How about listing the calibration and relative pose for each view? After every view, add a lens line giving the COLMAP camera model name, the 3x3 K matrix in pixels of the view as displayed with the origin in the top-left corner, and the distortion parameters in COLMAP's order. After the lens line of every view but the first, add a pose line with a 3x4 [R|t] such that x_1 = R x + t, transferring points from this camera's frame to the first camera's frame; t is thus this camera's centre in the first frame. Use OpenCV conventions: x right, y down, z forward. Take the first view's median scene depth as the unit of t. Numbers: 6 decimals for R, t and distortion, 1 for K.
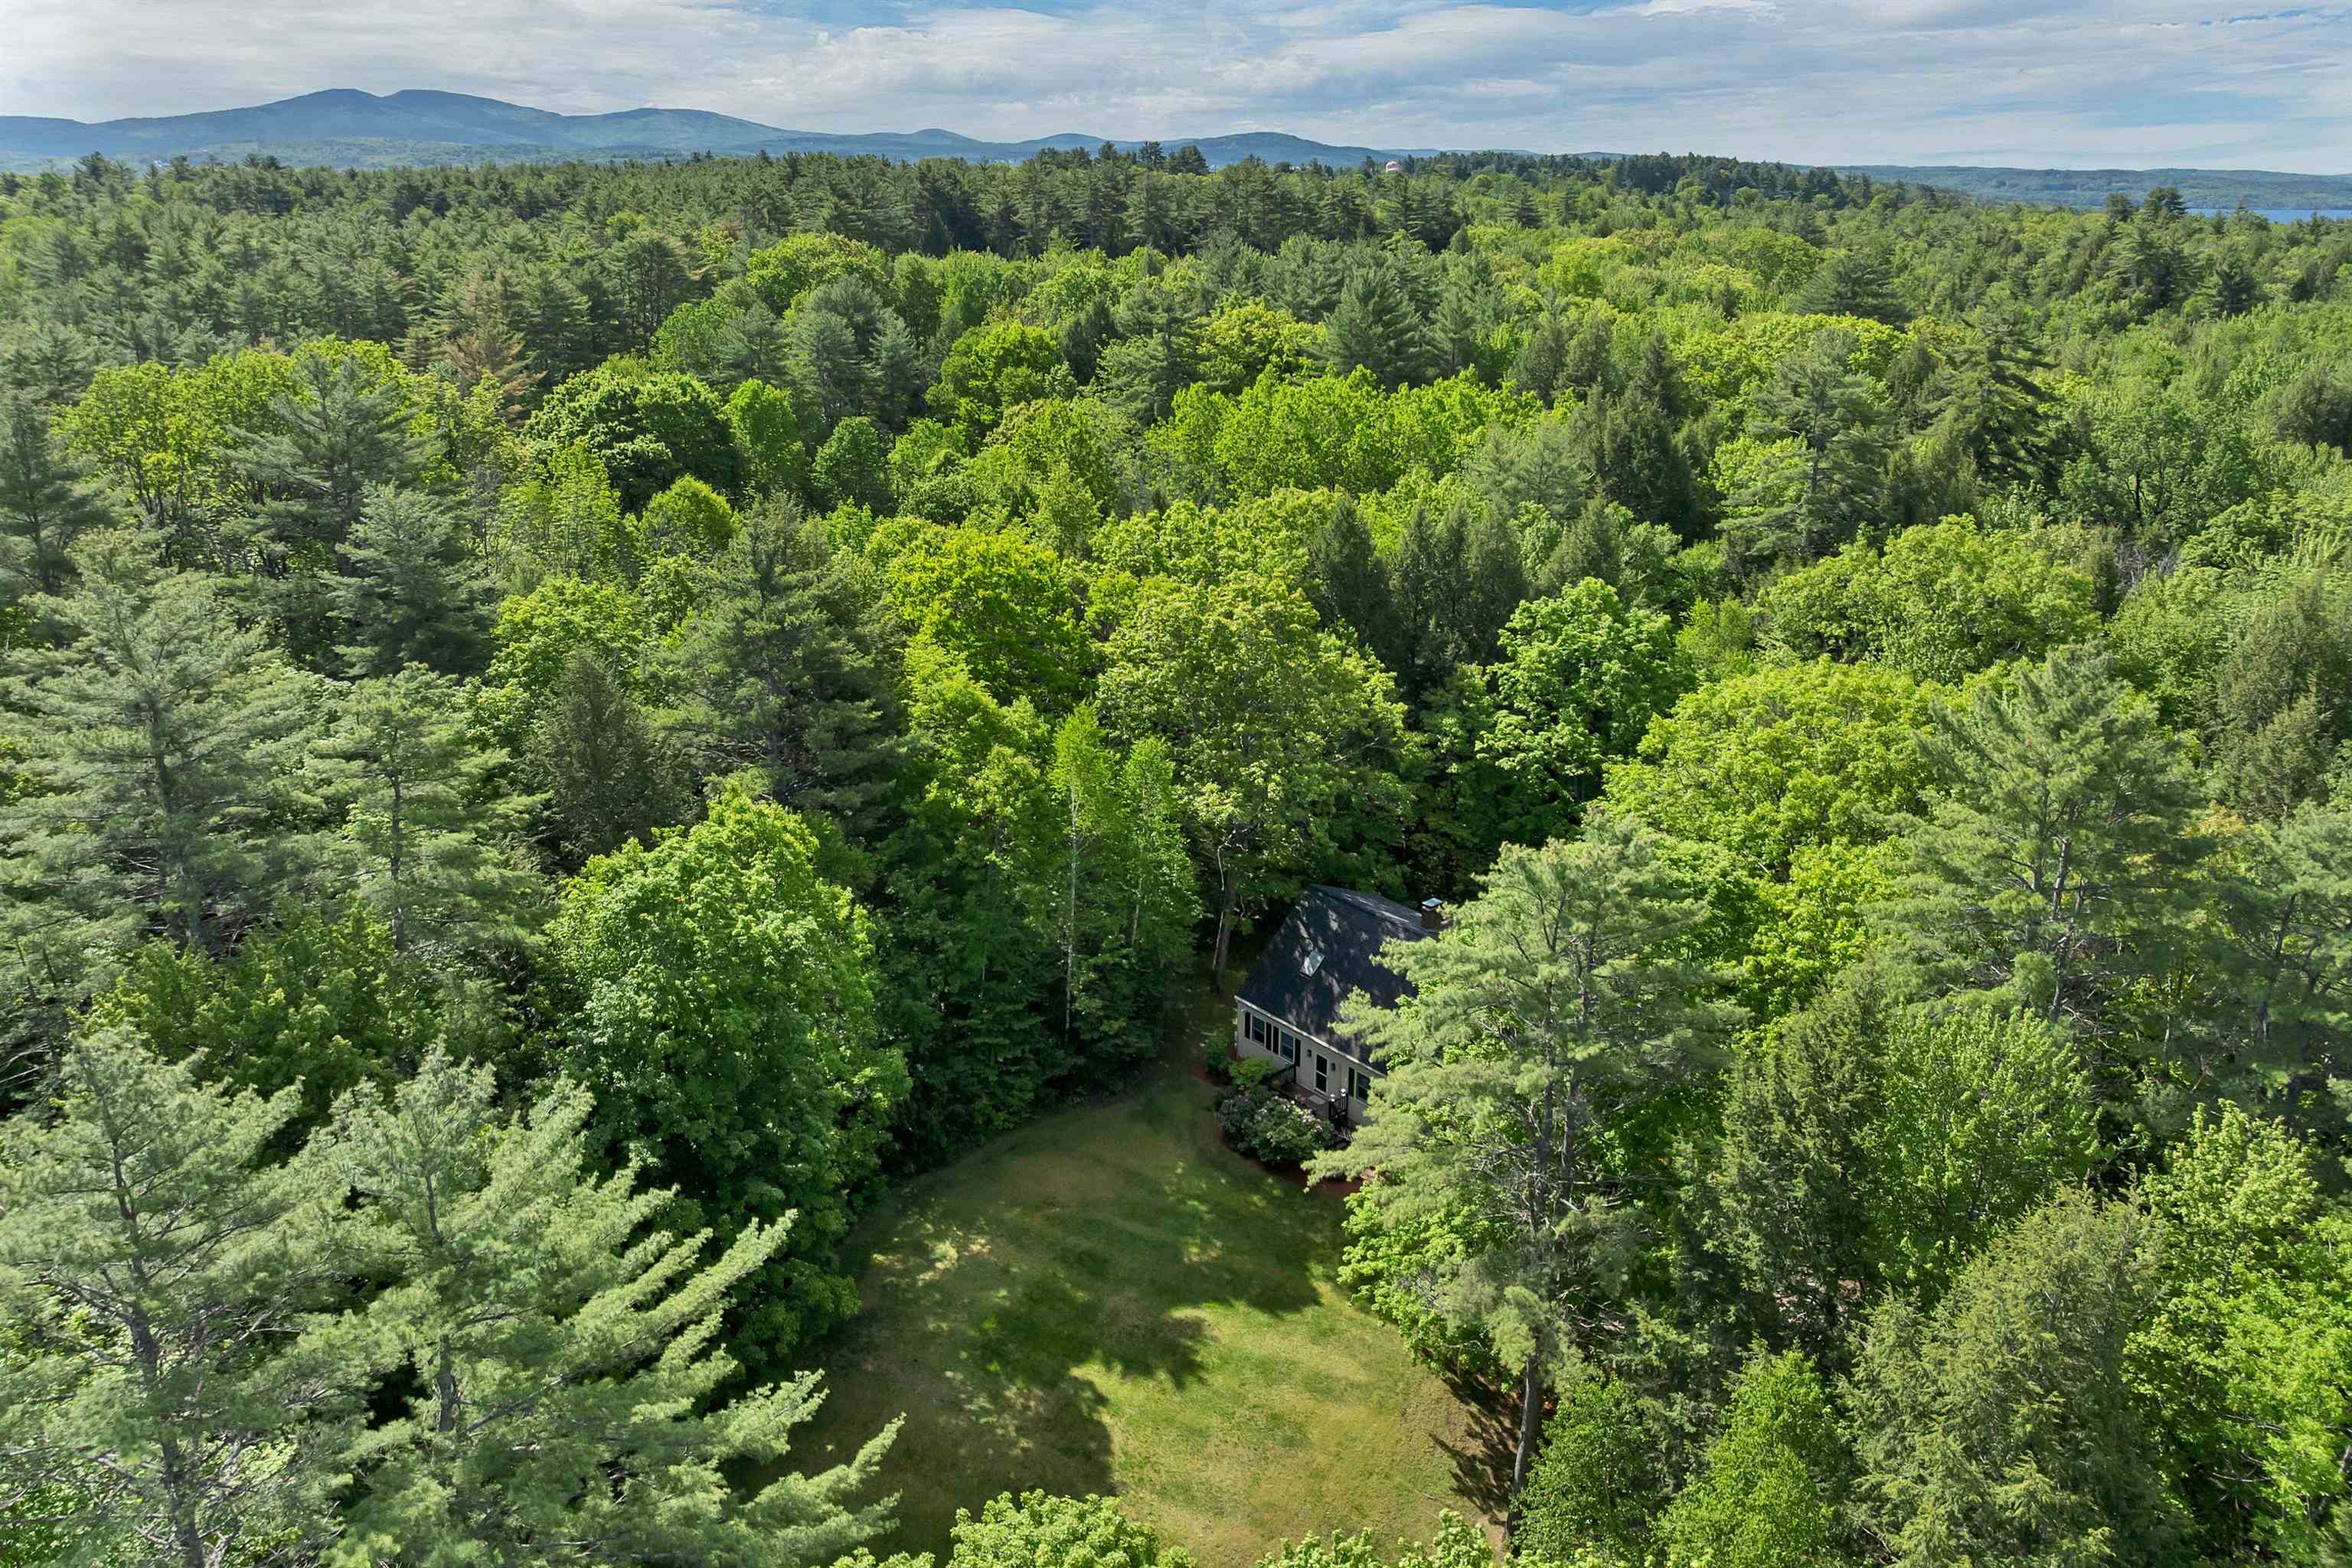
lens RADIAL K [[1703.8, 0, 1189.4], [0, 1703.8, 765.1], [0, 0, 1]] dist [-0.043636, 0.000544]
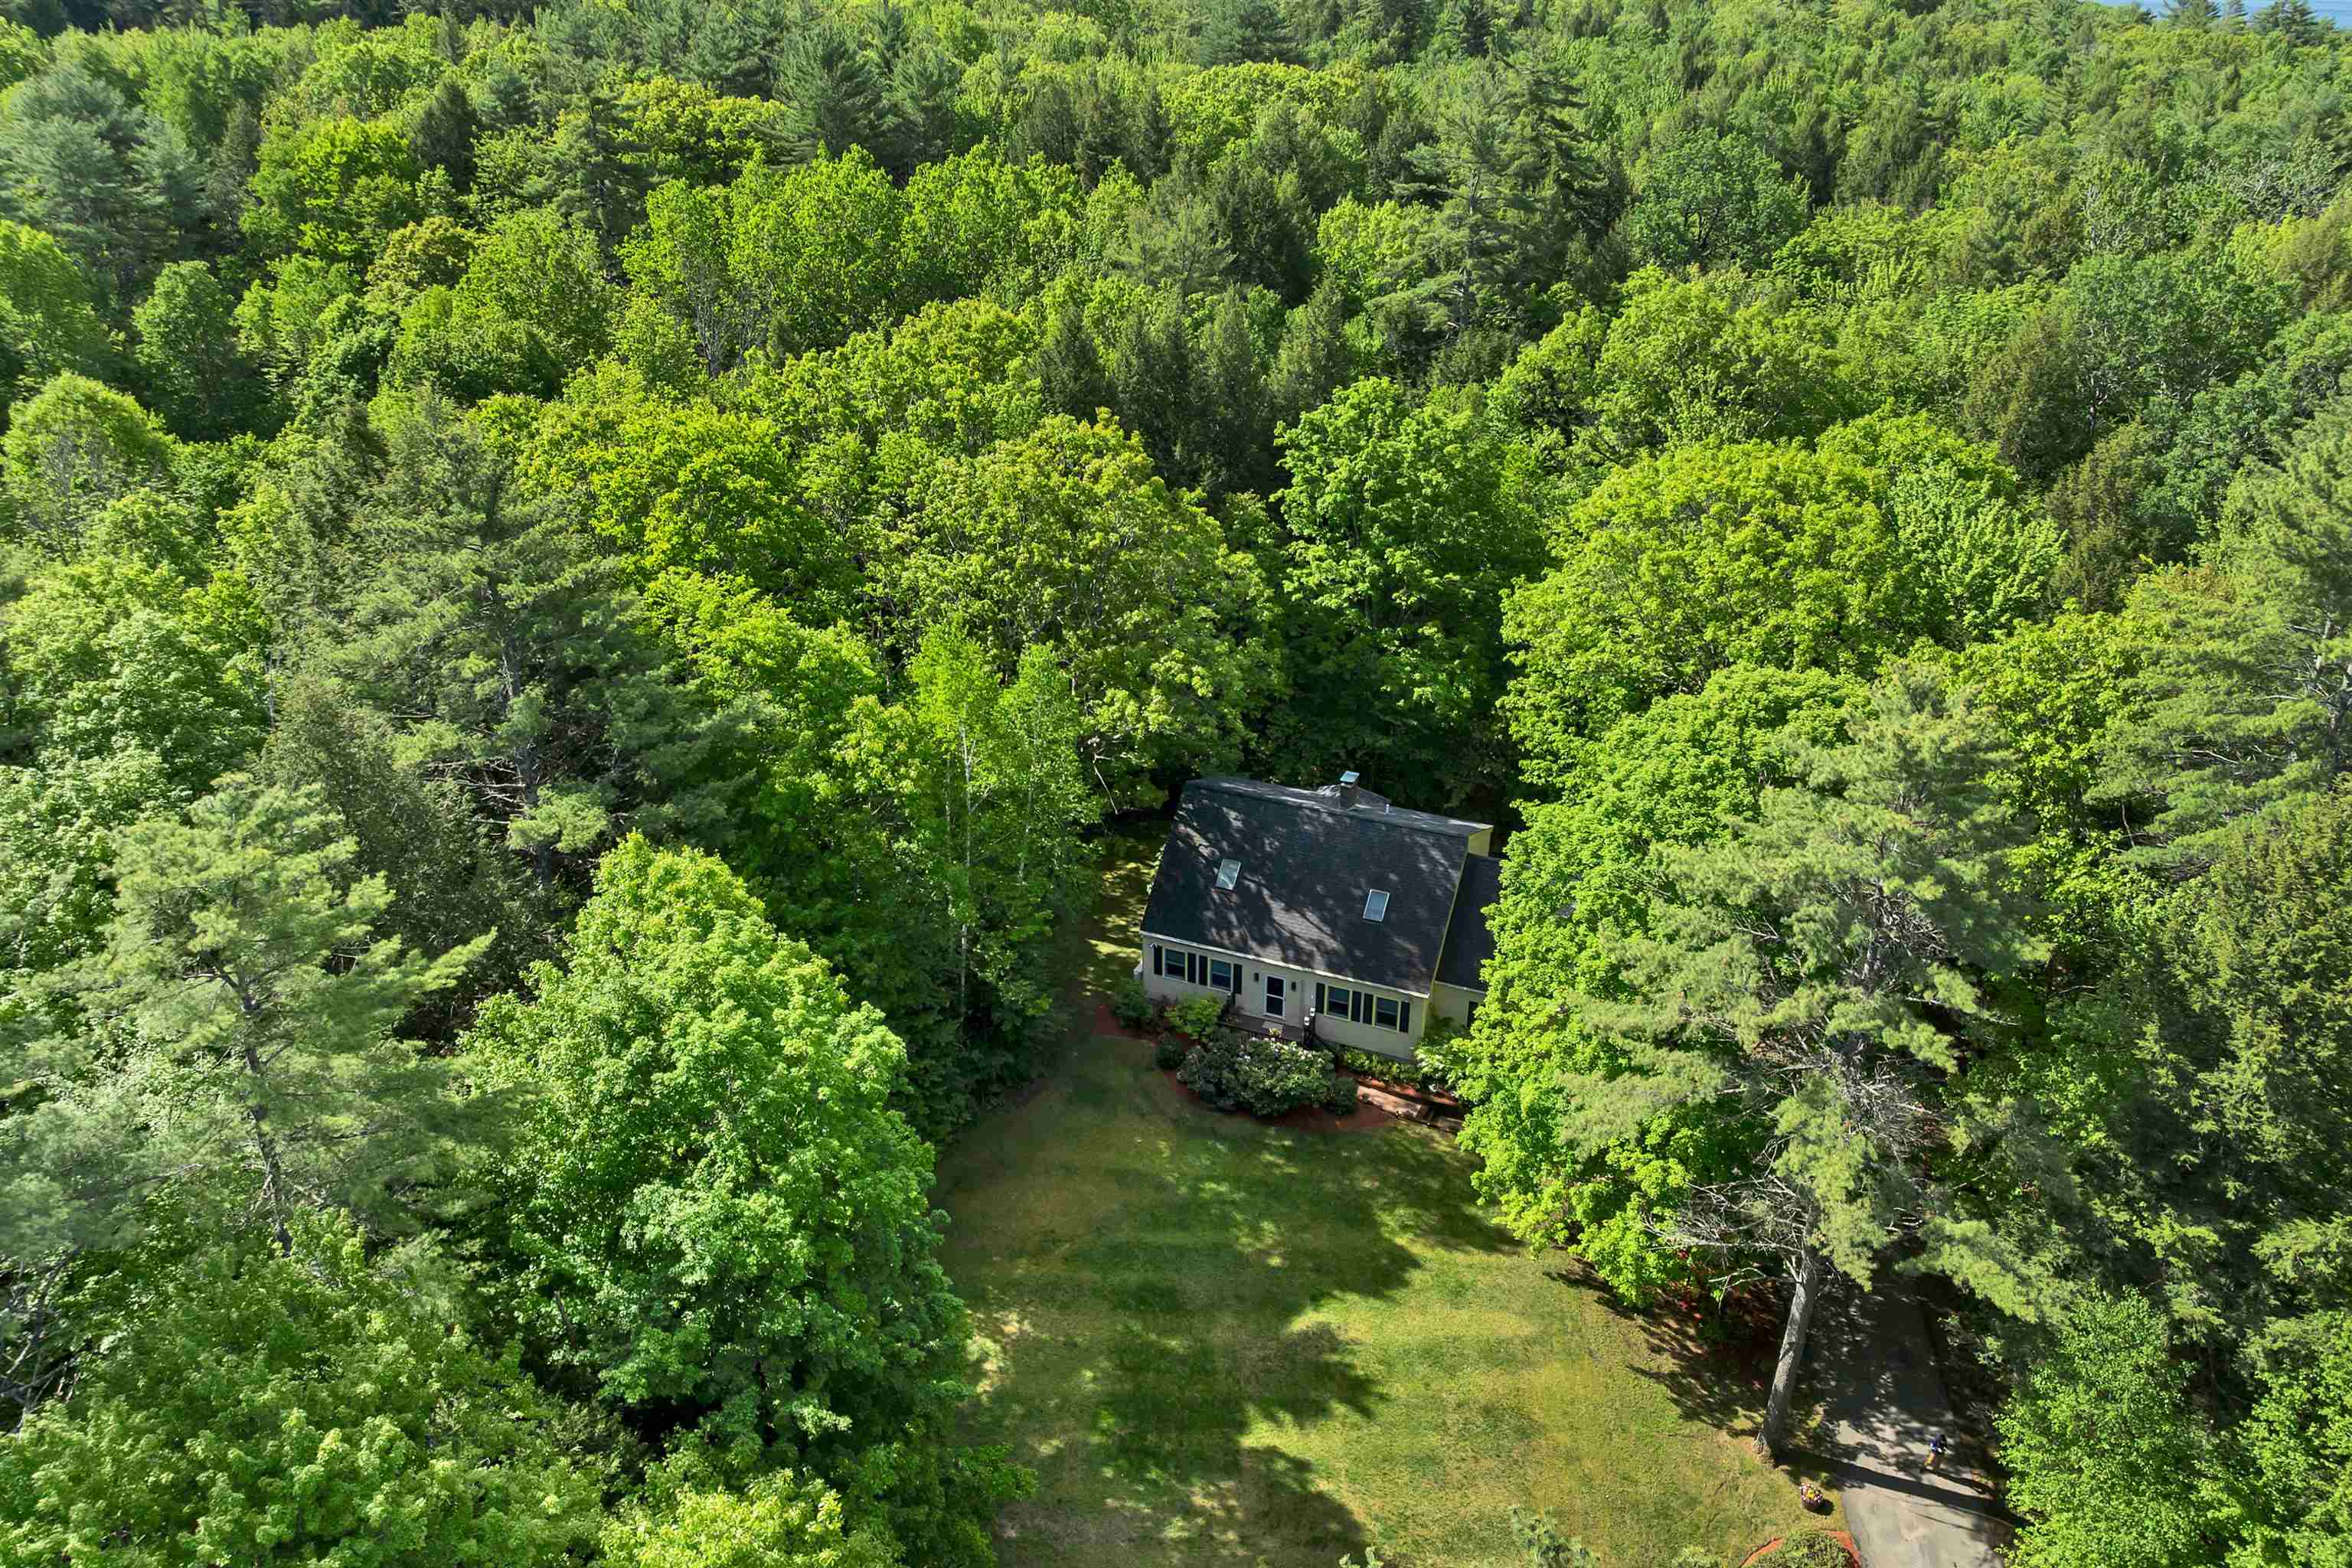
lens RADIAL K [[1703.8, 0, 1166.2], [0, 1703.8, 803.1], [0, 0, 1]] dist [-0.043636, 0.000544]
pose [[0.886578, -0.211881, 0.411200, -0.300363], [0.149790, 0.972533, 0.178163, -0.075149], [-0.437655, -0.096362, 0.893965, 0.254931]]
